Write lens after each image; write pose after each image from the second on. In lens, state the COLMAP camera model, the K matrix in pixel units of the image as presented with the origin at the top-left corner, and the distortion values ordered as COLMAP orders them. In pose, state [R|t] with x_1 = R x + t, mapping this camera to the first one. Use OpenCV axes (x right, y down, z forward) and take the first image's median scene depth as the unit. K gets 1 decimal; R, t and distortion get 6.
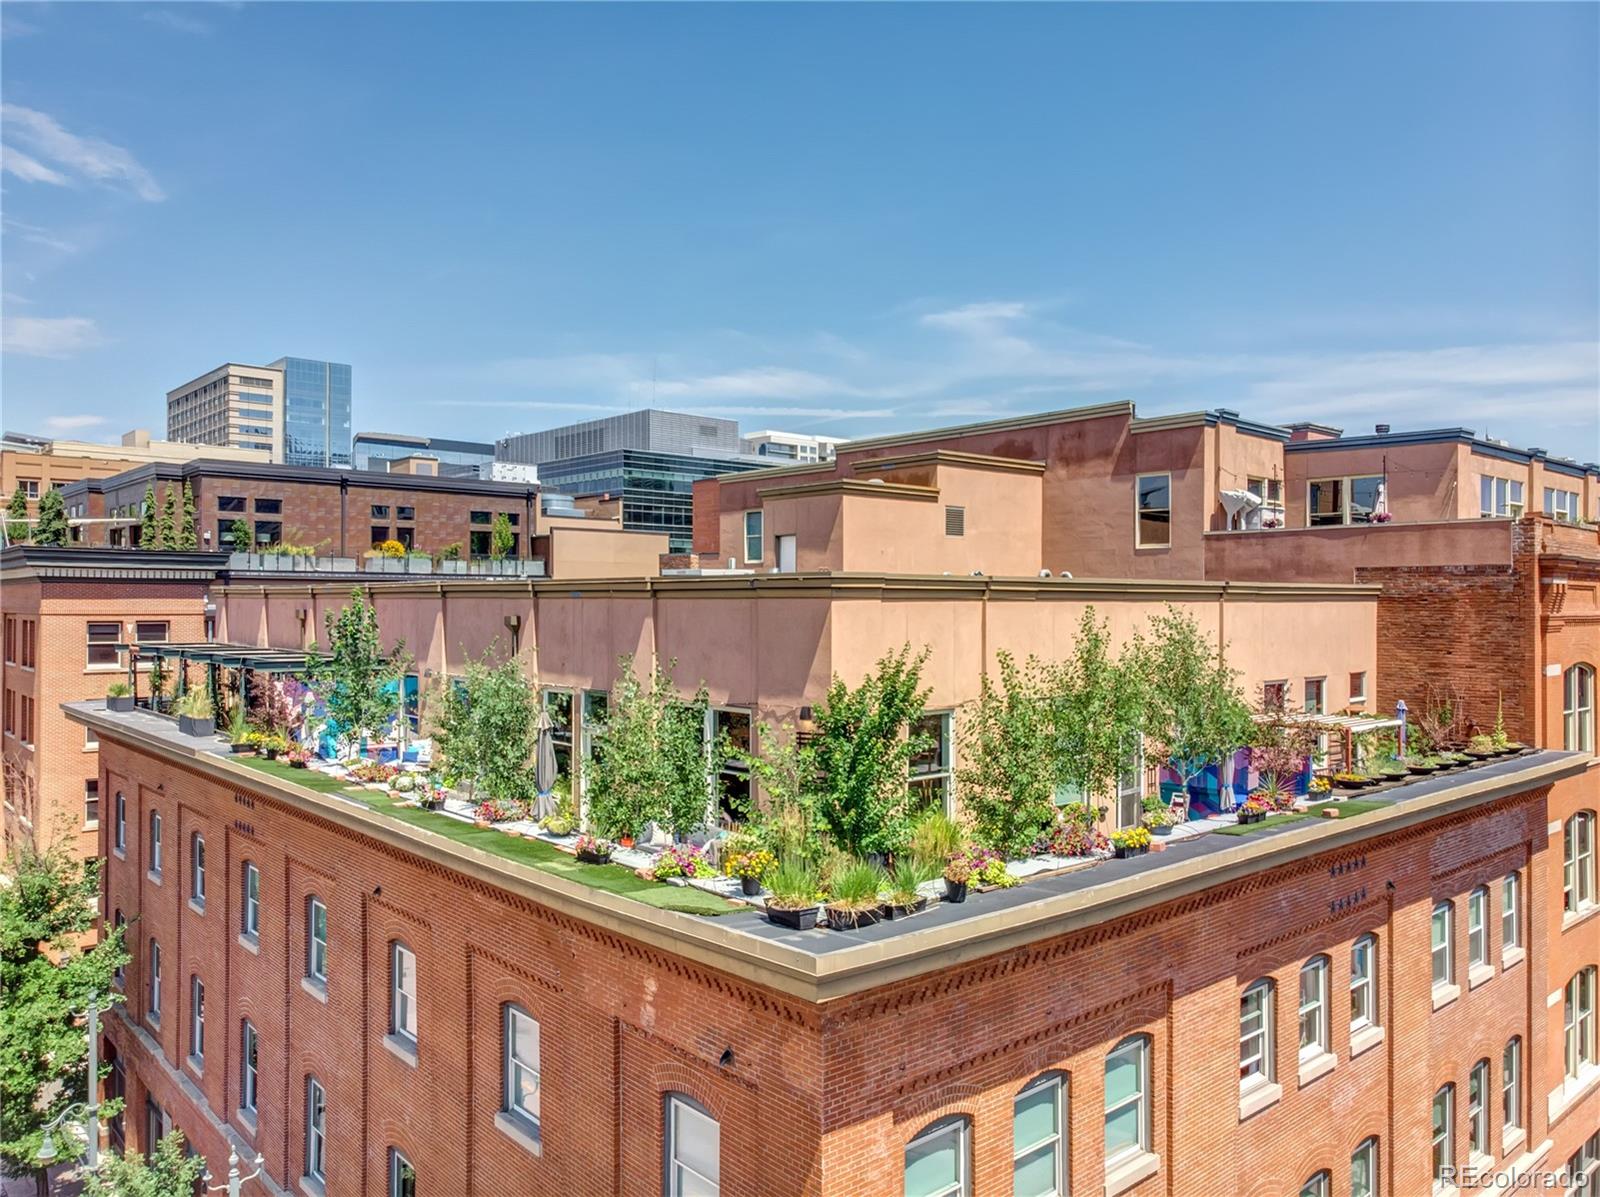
lens RADIAL K [[1177.8, 0, 806.4], [0, 1177.8, 595.6], [0, 0, 1]] dist [0.001545, 0.004592]
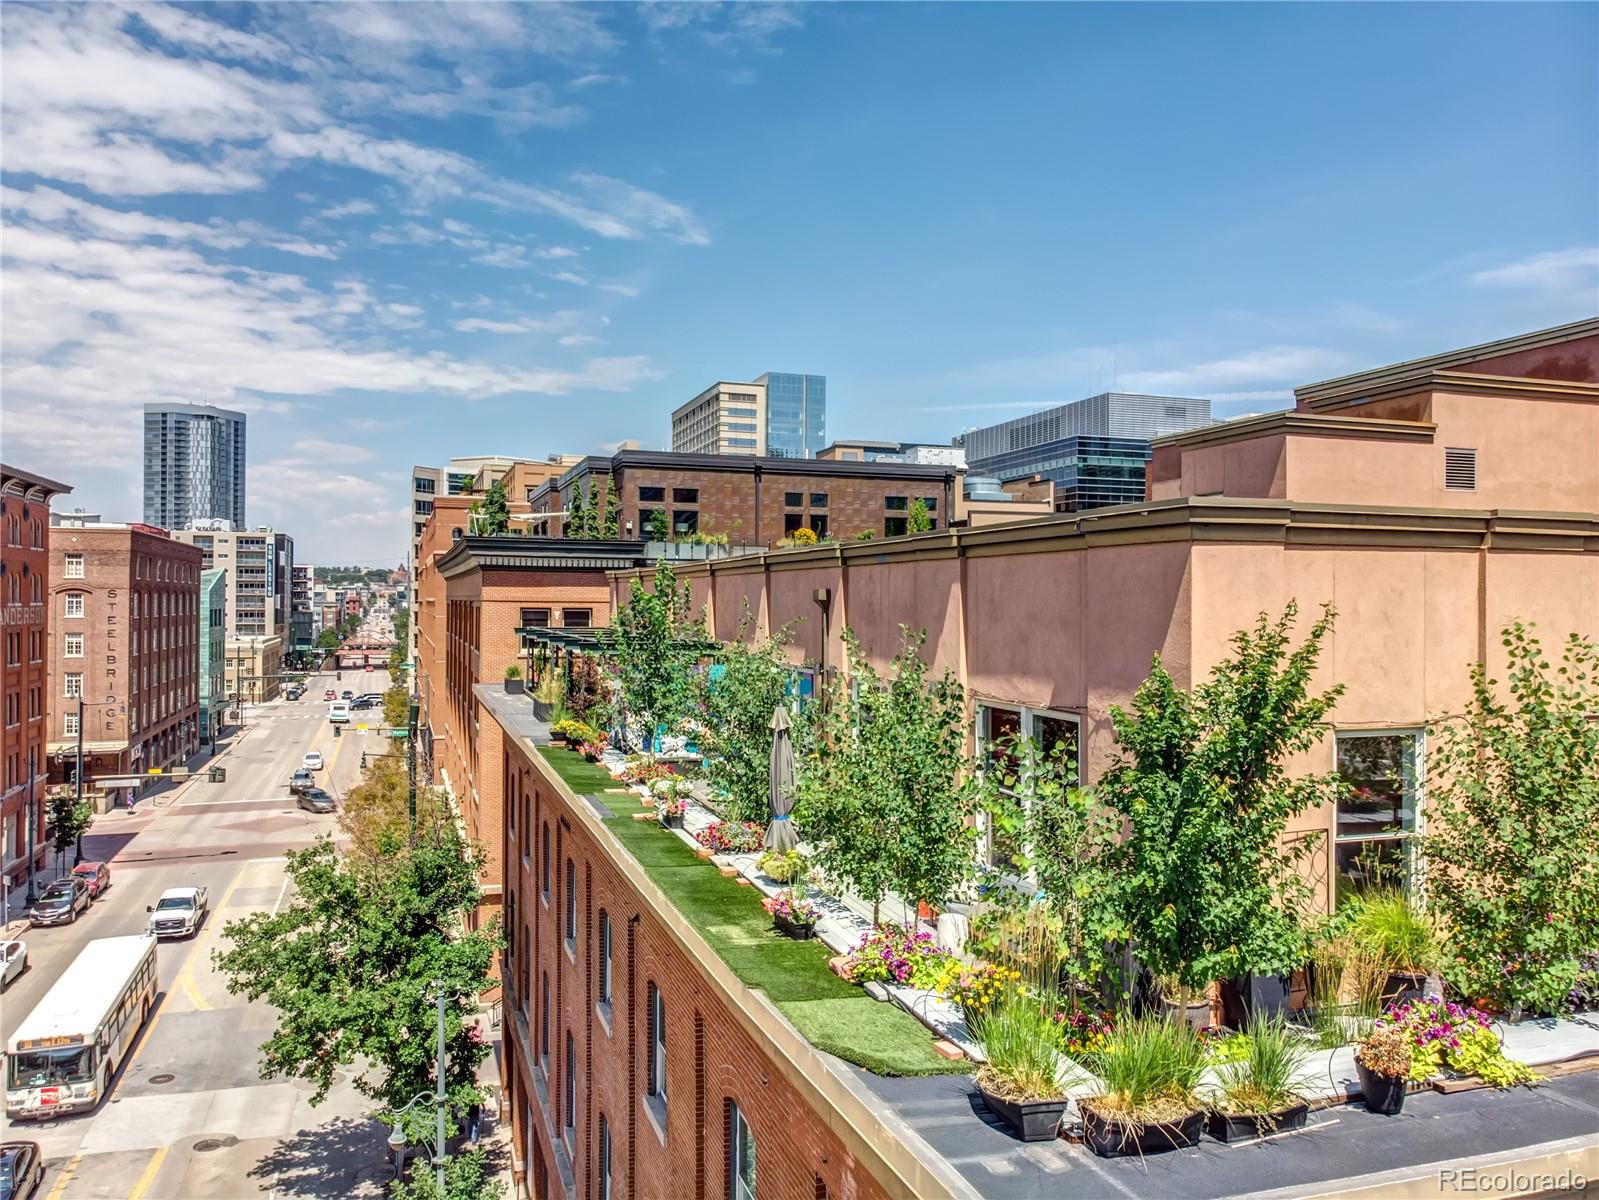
lens RADIAL K [[1177.0, 0, 792.8], [0, 1177.0, 599.0], [0, 0, 1]] dist [0.001545, 0.004592]
pose [[0.917103, 0.000229, -0.398651, 0.050927], [0.000309, 0.999999, 0.001286, 0.020967], [0.398651, -0.001303, 0.917102, 0.228623]]
